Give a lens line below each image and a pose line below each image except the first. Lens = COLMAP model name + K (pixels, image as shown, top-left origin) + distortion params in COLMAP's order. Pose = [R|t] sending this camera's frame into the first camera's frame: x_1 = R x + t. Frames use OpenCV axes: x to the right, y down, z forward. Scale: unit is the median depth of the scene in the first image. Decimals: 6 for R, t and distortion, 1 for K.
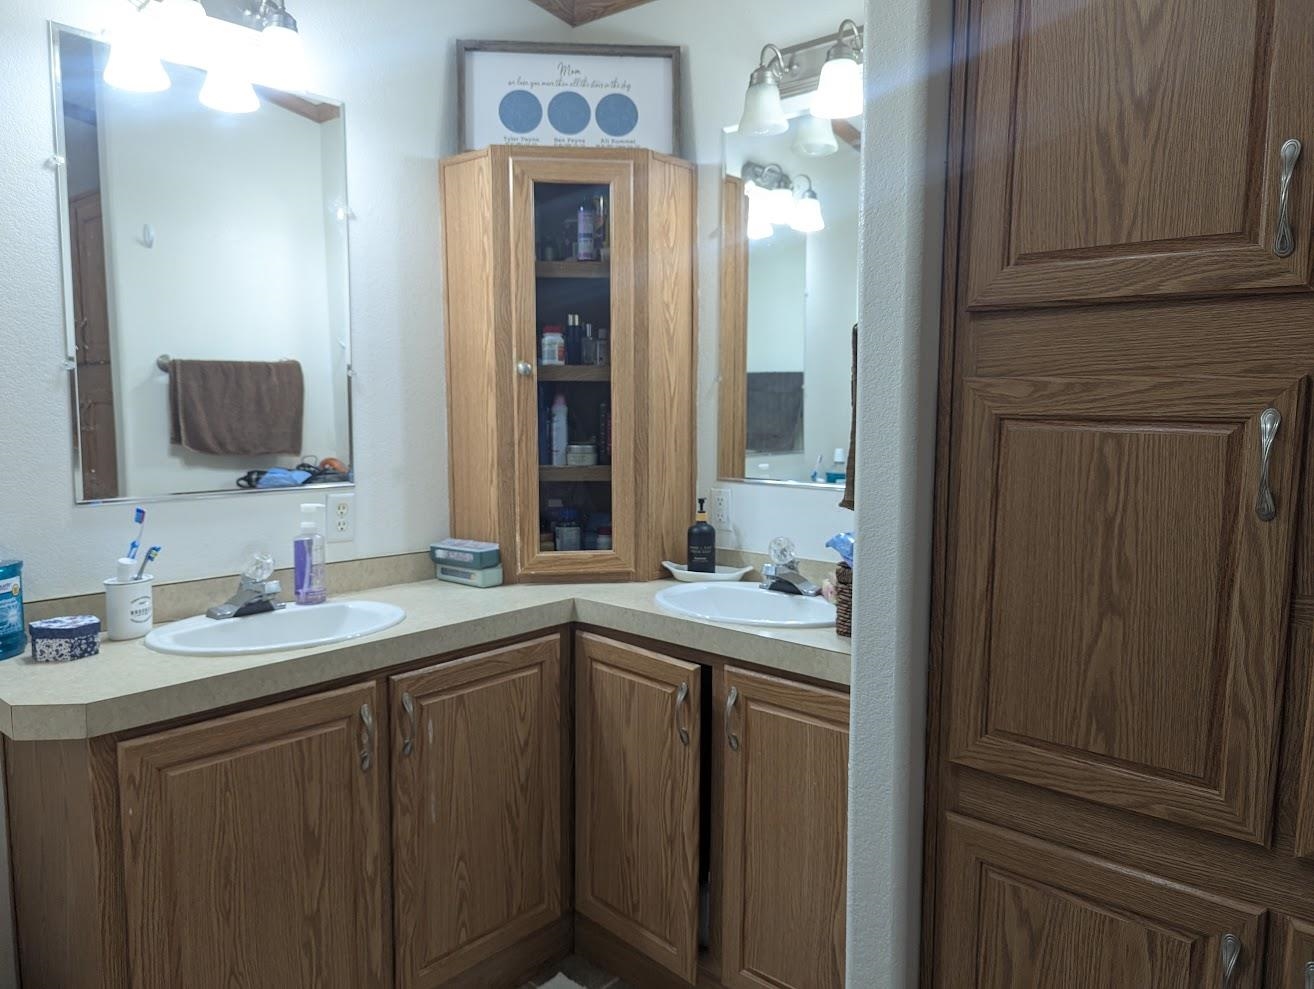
lens RADIAL K [[923.1, 0, 665.6], [0, 923.1, 495.6], [0, 0, 1]] dist [0.068207, -0.061976]
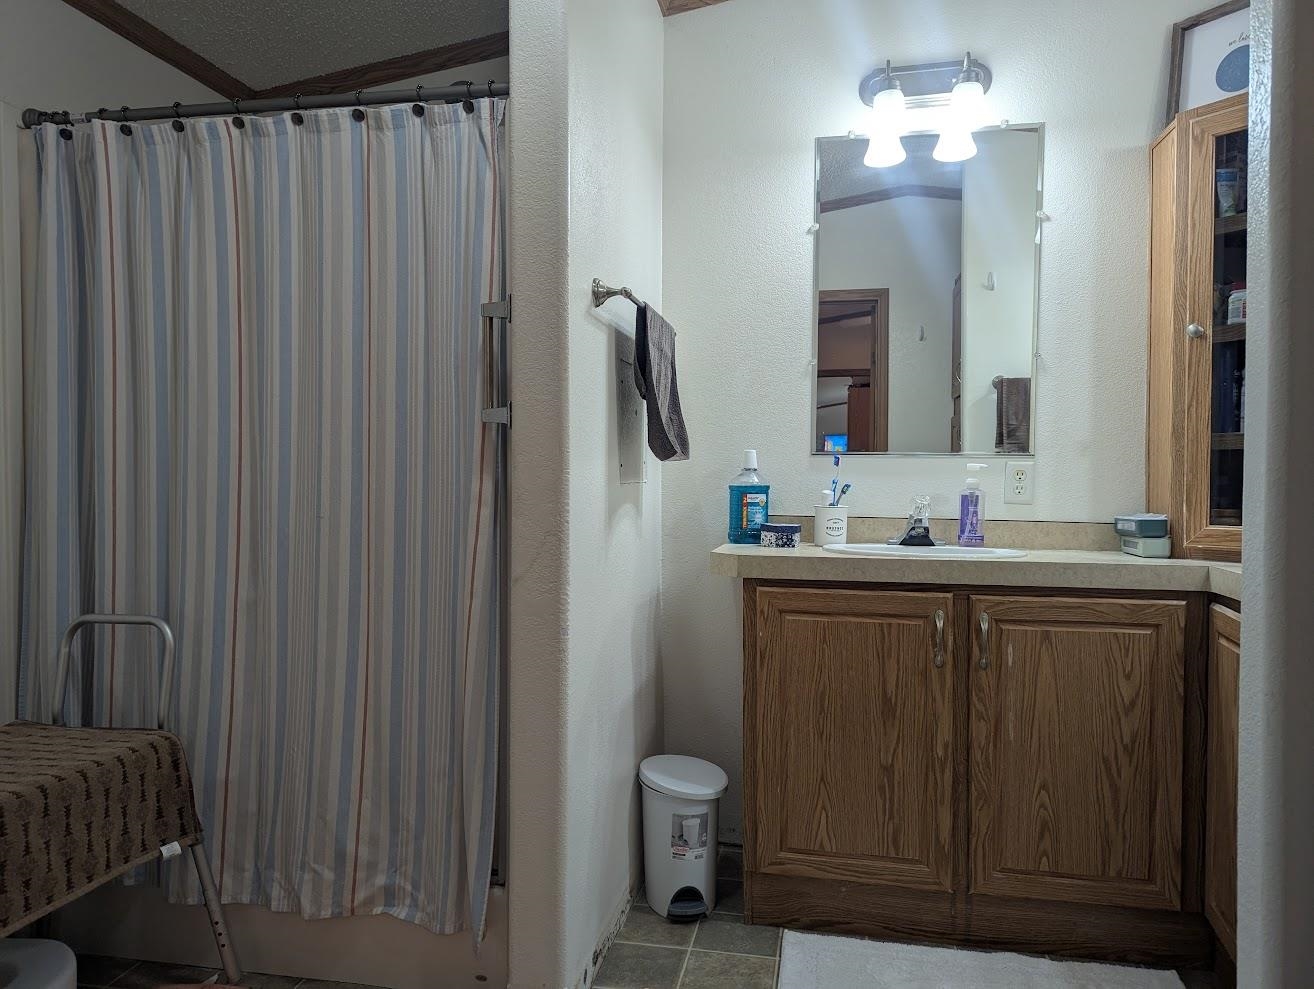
lens RADIAL K [[961.6, 0, 692.6], [0, 961.6, 489.9], [0, 0, 1]] dist [0.076033, -0.069602]
pose [[0.520064, 0.004461, -0.854116, 0.514775], [-0.082402, 0.995584, -0.044974, 0.134486], [0.850143, 0.093770, 0.518135, 0.056611]]
